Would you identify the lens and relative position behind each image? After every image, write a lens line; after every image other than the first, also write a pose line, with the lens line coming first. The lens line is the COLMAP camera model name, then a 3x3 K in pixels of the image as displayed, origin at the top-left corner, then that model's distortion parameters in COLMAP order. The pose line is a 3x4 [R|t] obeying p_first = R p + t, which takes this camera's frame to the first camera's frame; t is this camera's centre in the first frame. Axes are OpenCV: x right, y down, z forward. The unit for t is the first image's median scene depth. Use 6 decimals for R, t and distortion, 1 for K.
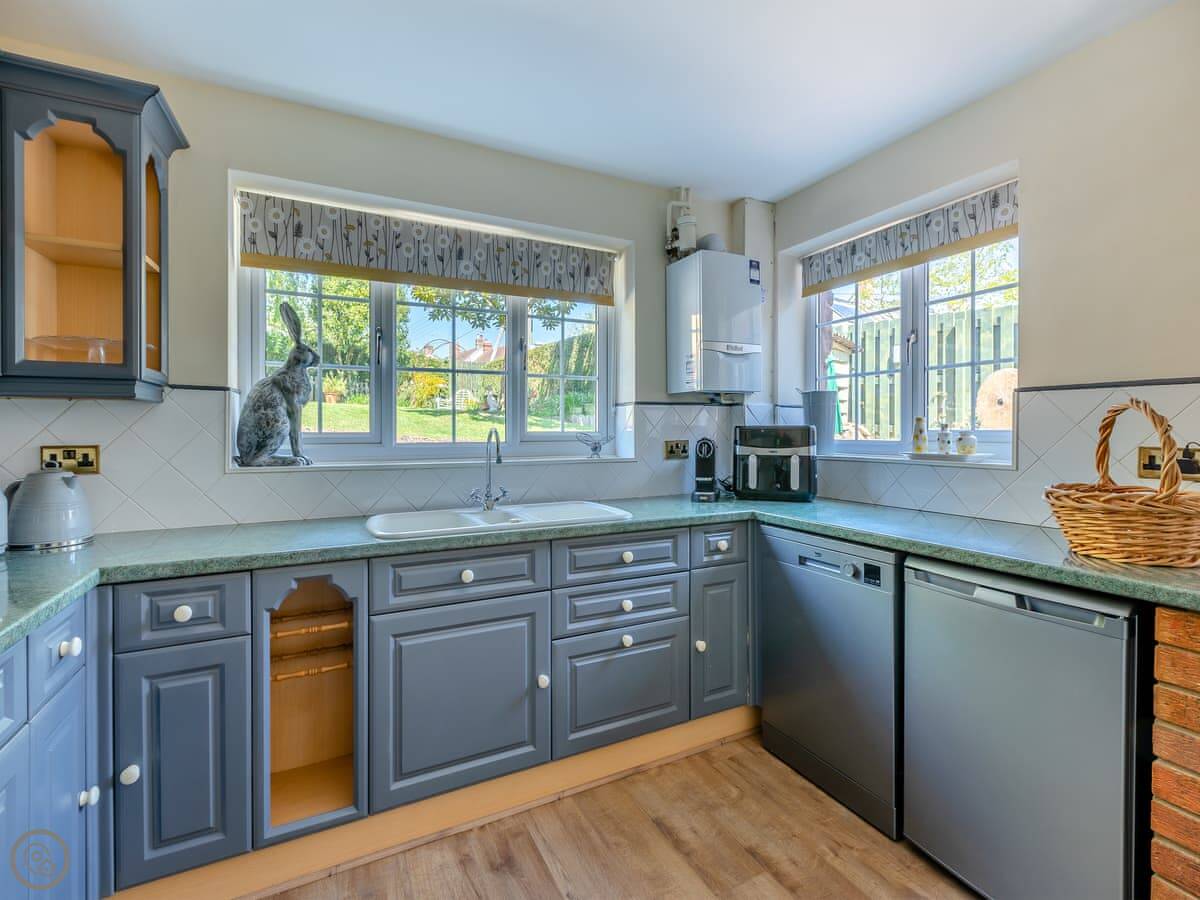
lens RADIAL K [[526.3, 0, 597.8], [0, 526.3, 436.1], [0, 0, 1]] dist [-0.004250, -0.000450]
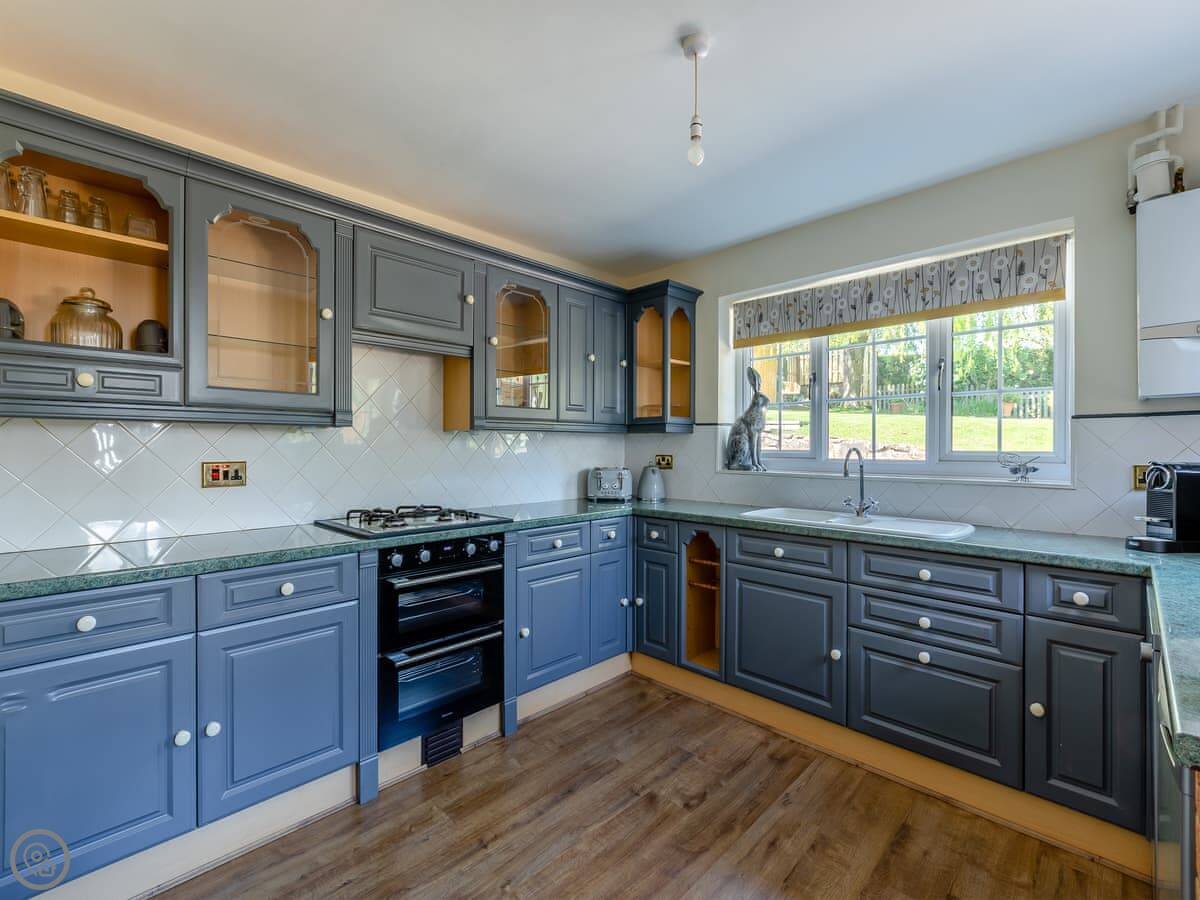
lens RADIAL K [[532.2, 0, 603.6], [0, 532.2, 447.2], [0, 0, 1]] dist [0.001617, -0.000110]
pose [[0.324584, 0.005441, -0.945841, 0.801316], [-0.011219, 0.999935, 0.001902, -0.012753], [0.945790, 0.009994, 0.324624, 0.070623]]
